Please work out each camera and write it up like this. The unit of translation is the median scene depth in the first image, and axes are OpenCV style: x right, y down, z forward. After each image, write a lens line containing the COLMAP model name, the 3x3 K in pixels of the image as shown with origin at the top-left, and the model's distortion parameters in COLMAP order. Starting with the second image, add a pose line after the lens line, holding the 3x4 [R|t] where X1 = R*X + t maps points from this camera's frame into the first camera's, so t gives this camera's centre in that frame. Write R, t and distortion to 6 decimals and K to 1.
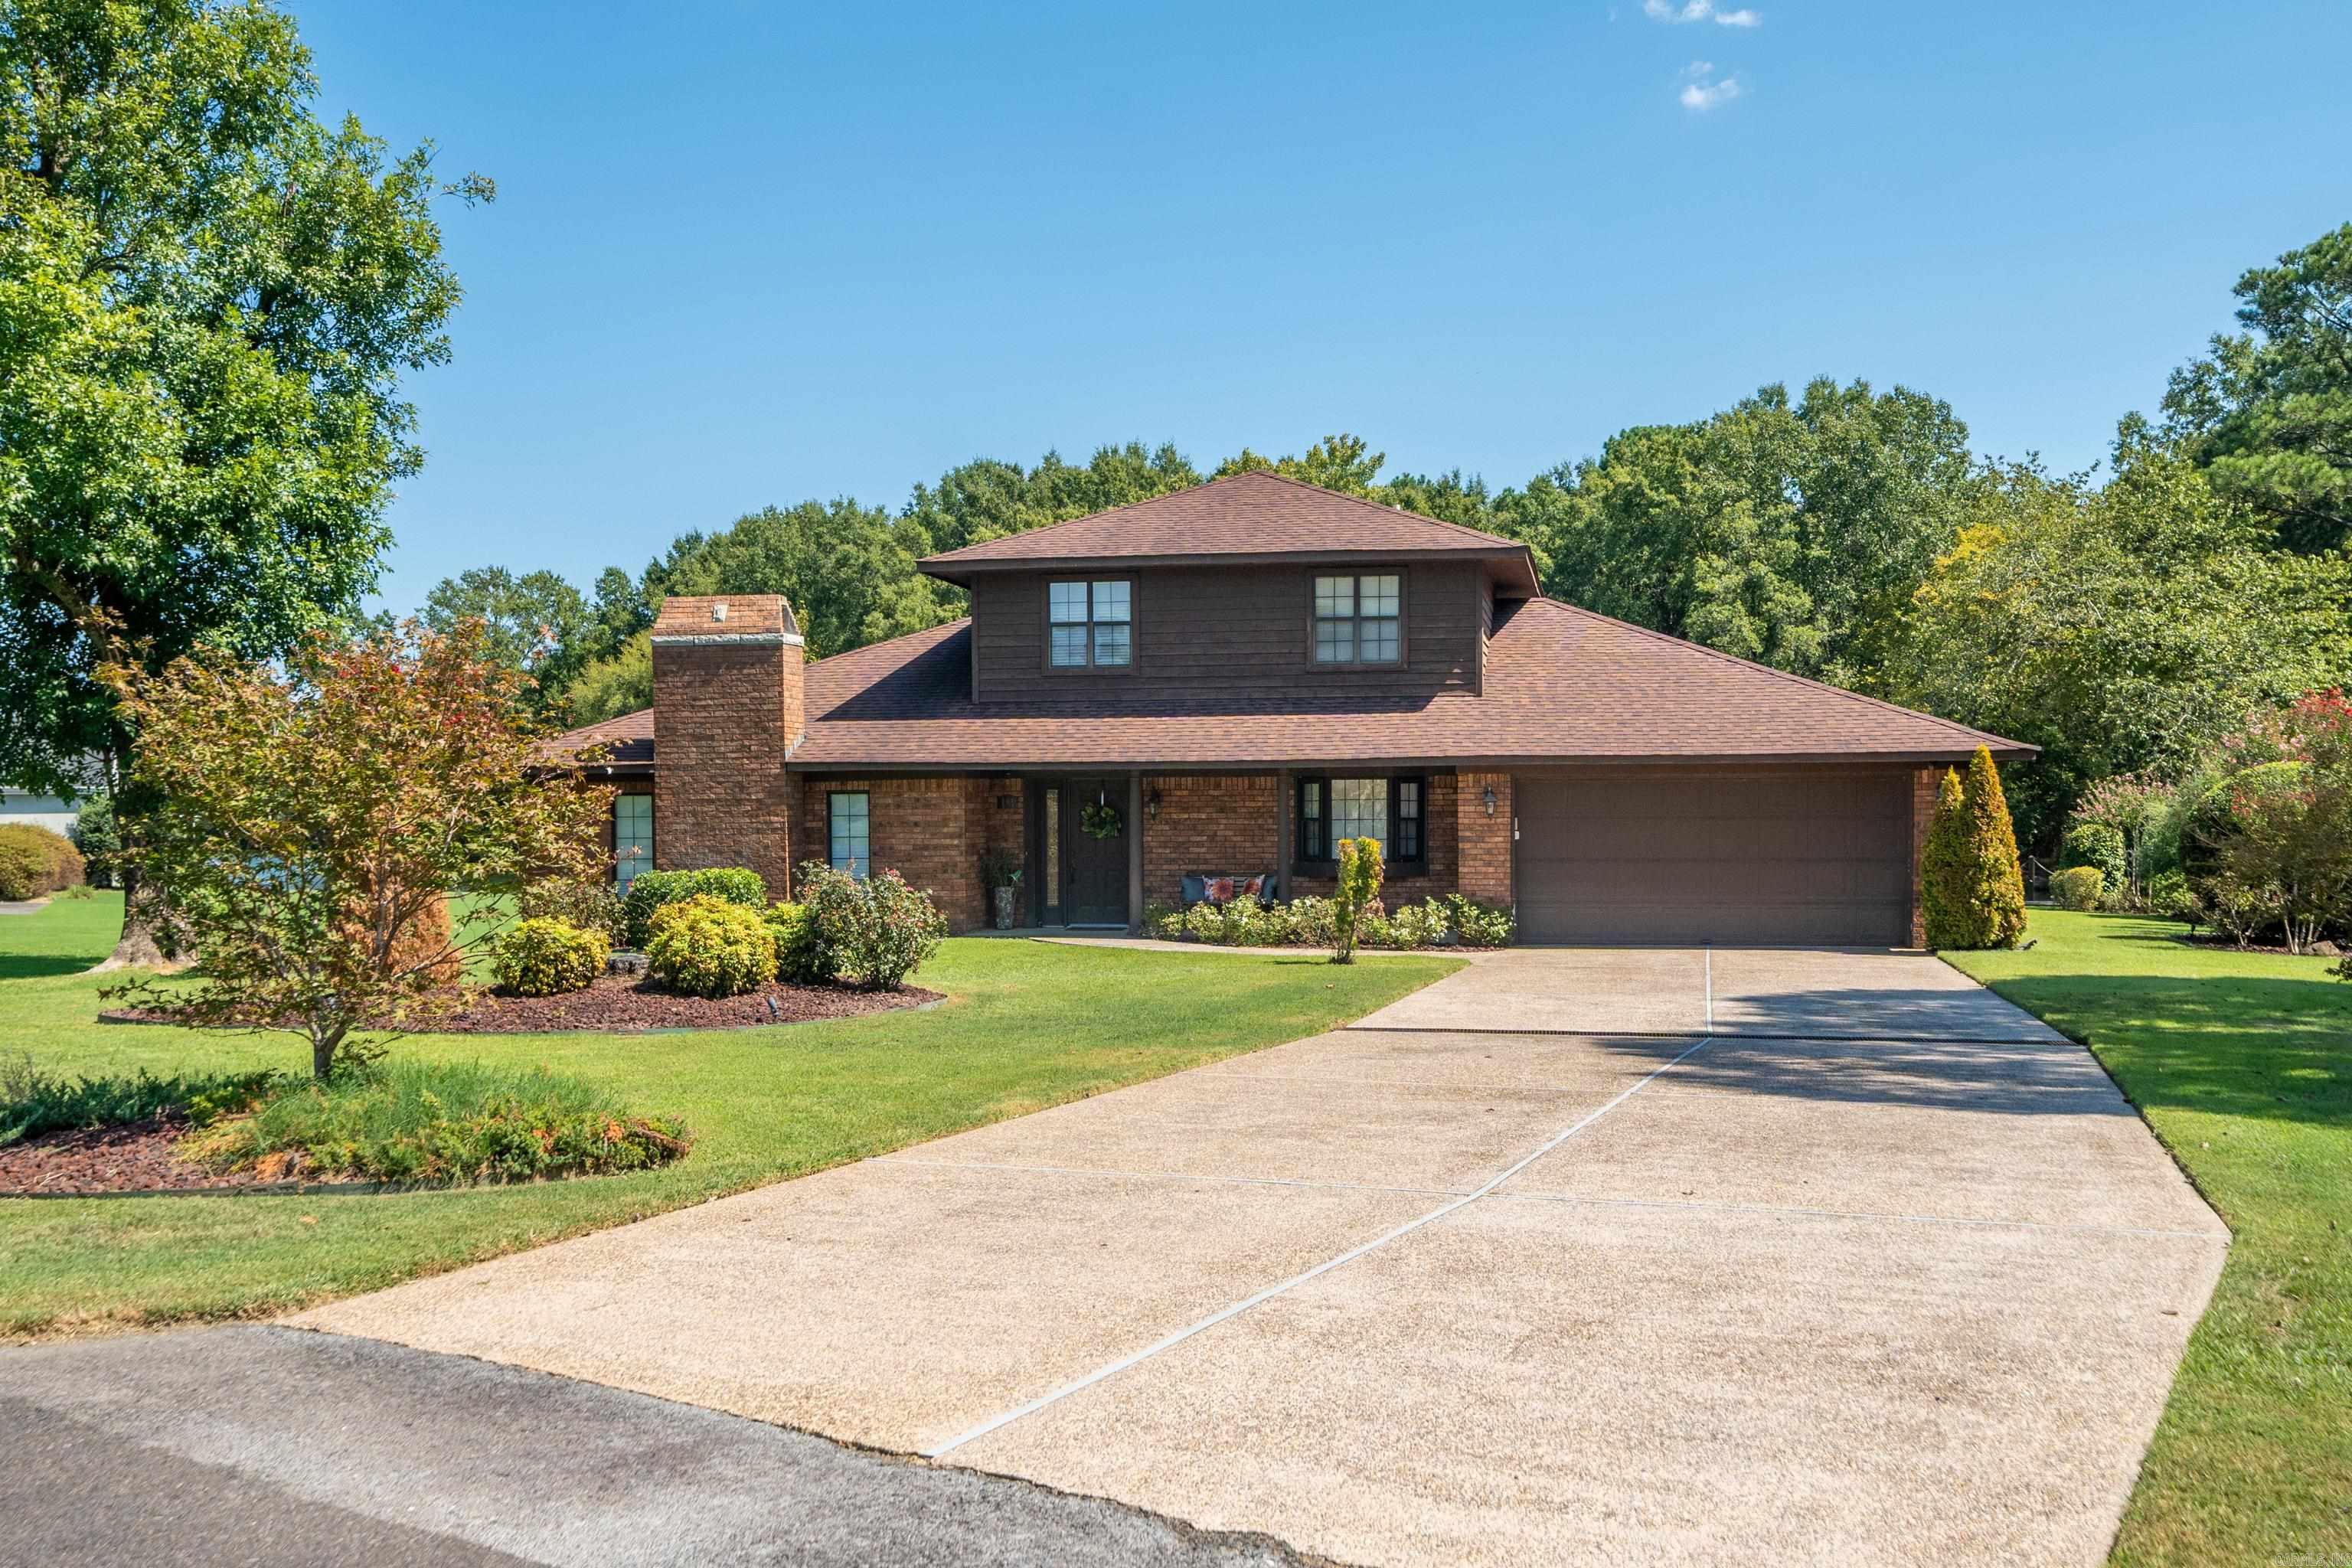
lens RADIAL K [[2245.3, 0, 1173.7], [0, 2245.3, 868.3], [0, 0, 1]] dist [0.019691, 0.000000]
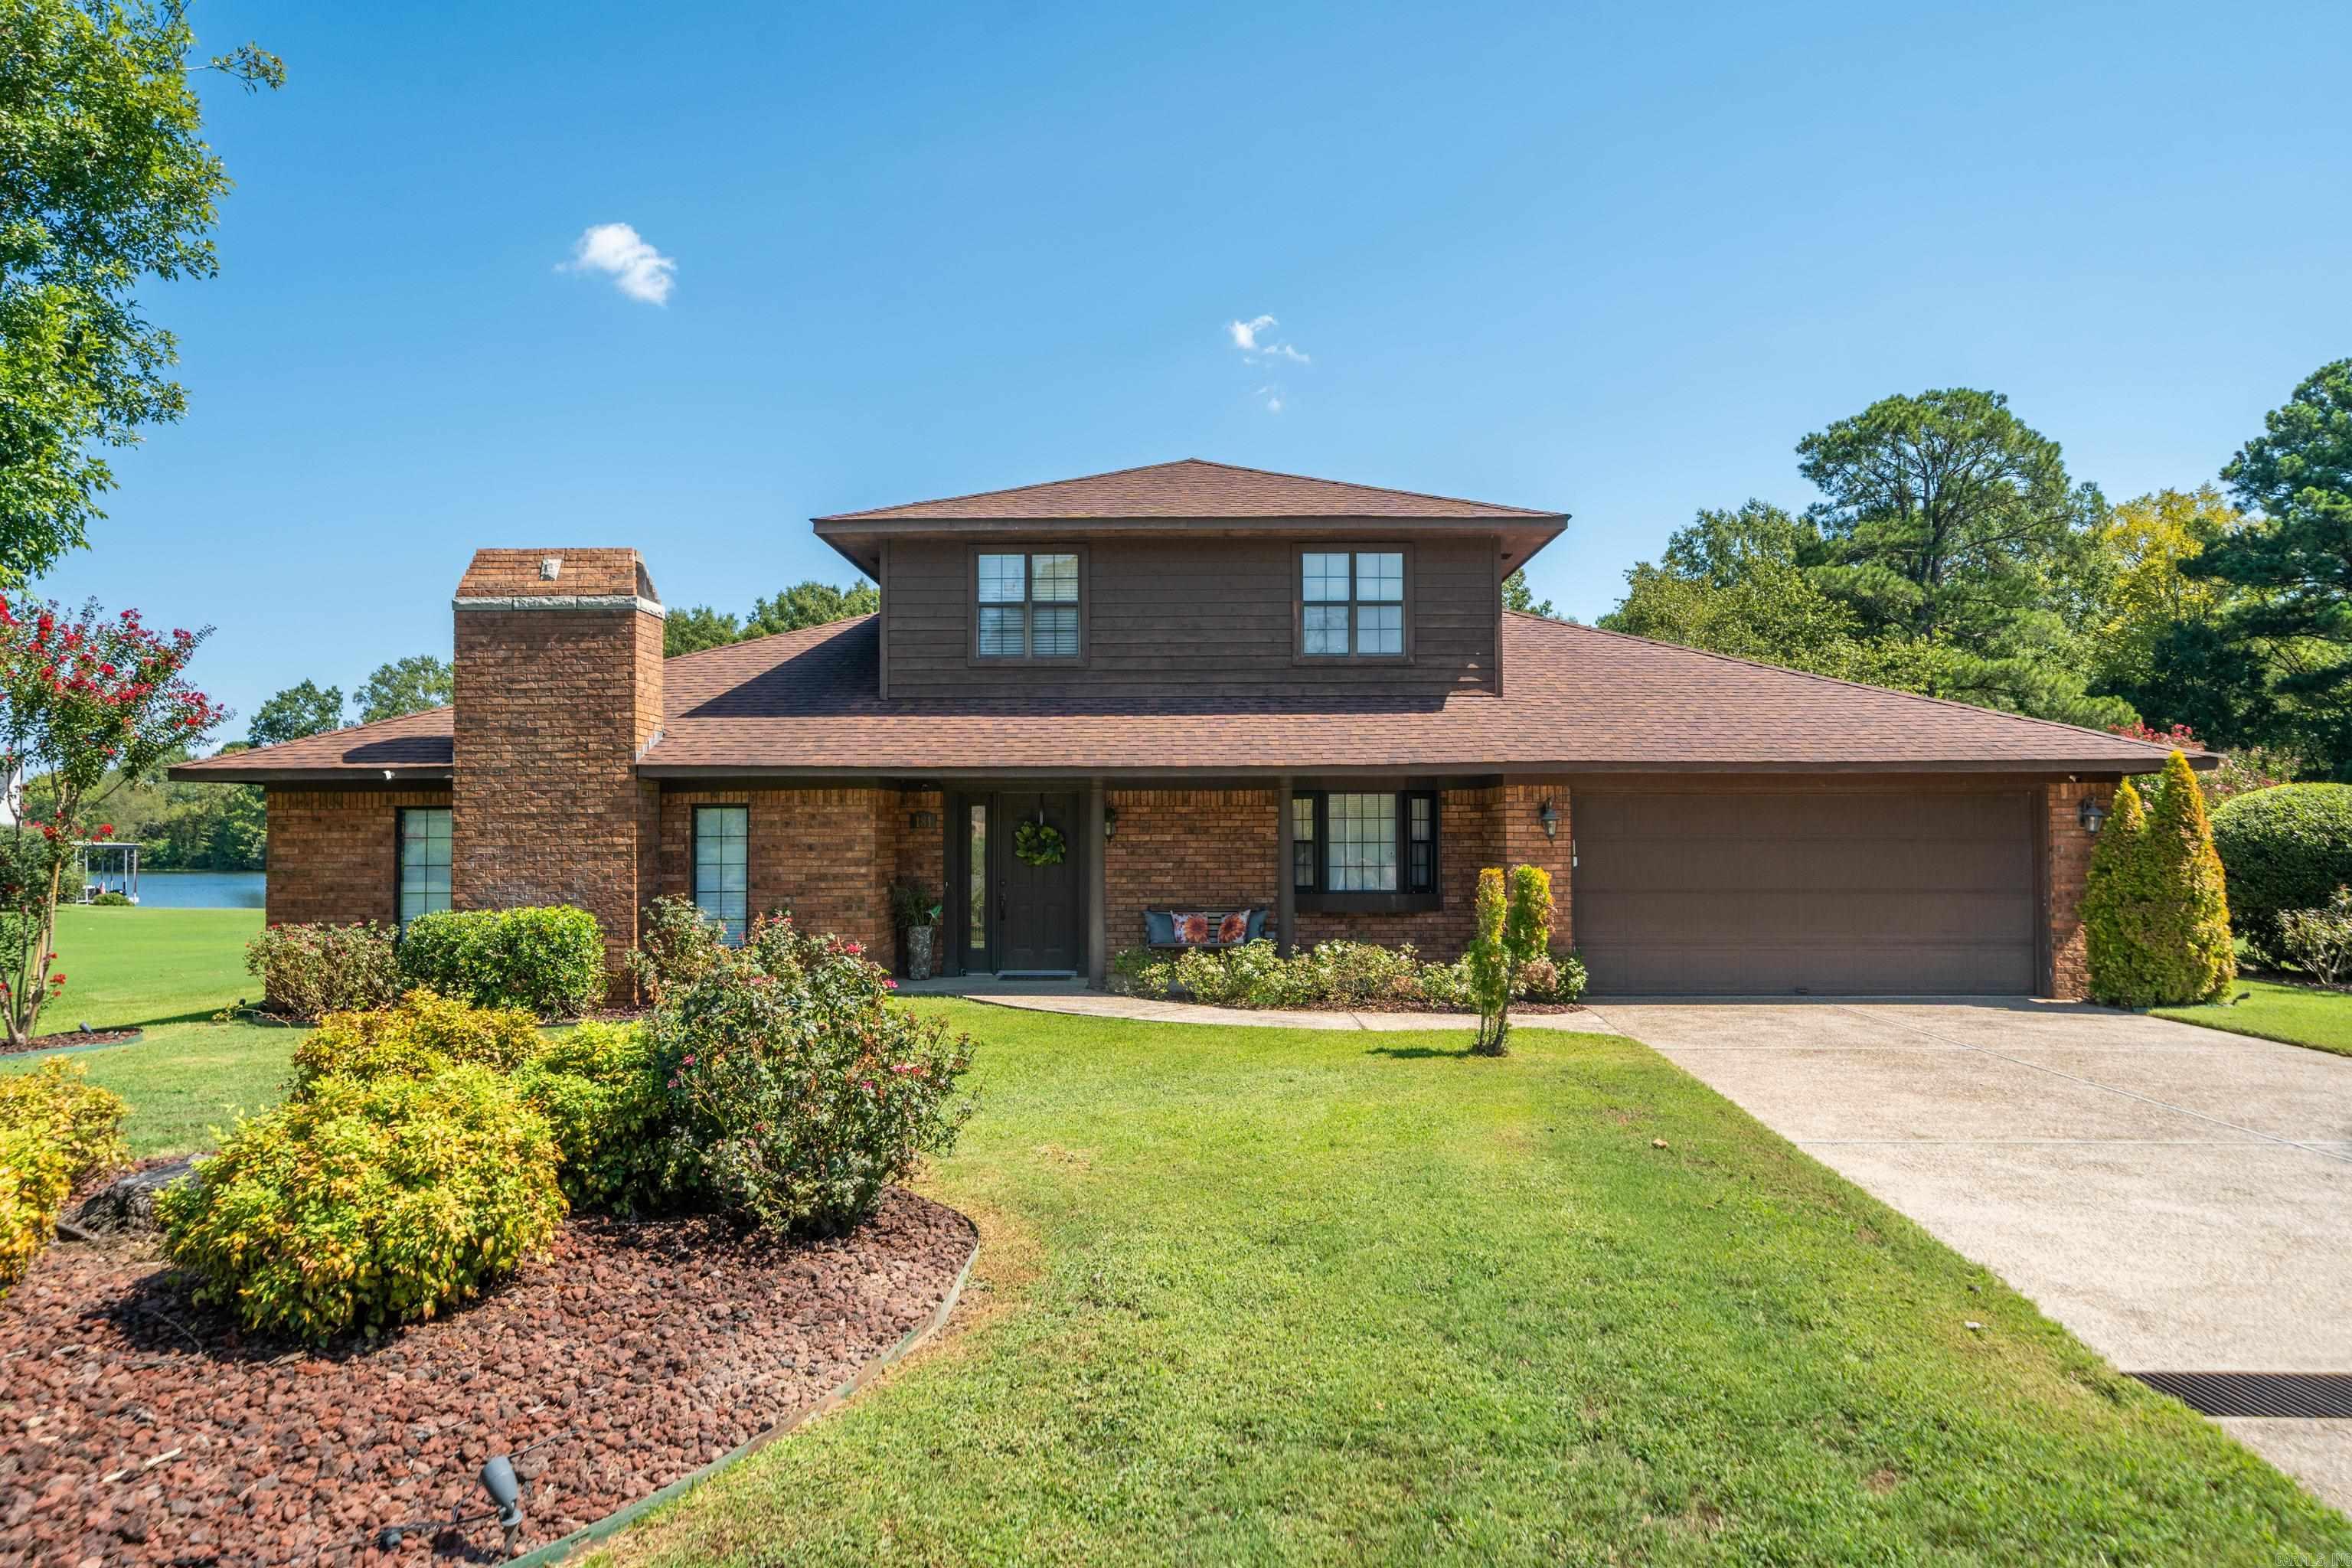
lens RADIAL K [[1498.1, 0, 1181.5], [0, 1498.1, 773.9], [0, 0, 1]] dist [0.007264, 0.004037]
pose [[0.986062, 0.009187, 0.166123, -0.074226], [0.002696, 0.997461, -0.071164, -0.007715], [-0.166355, 0.070620, 0.983534, 0.464966]]
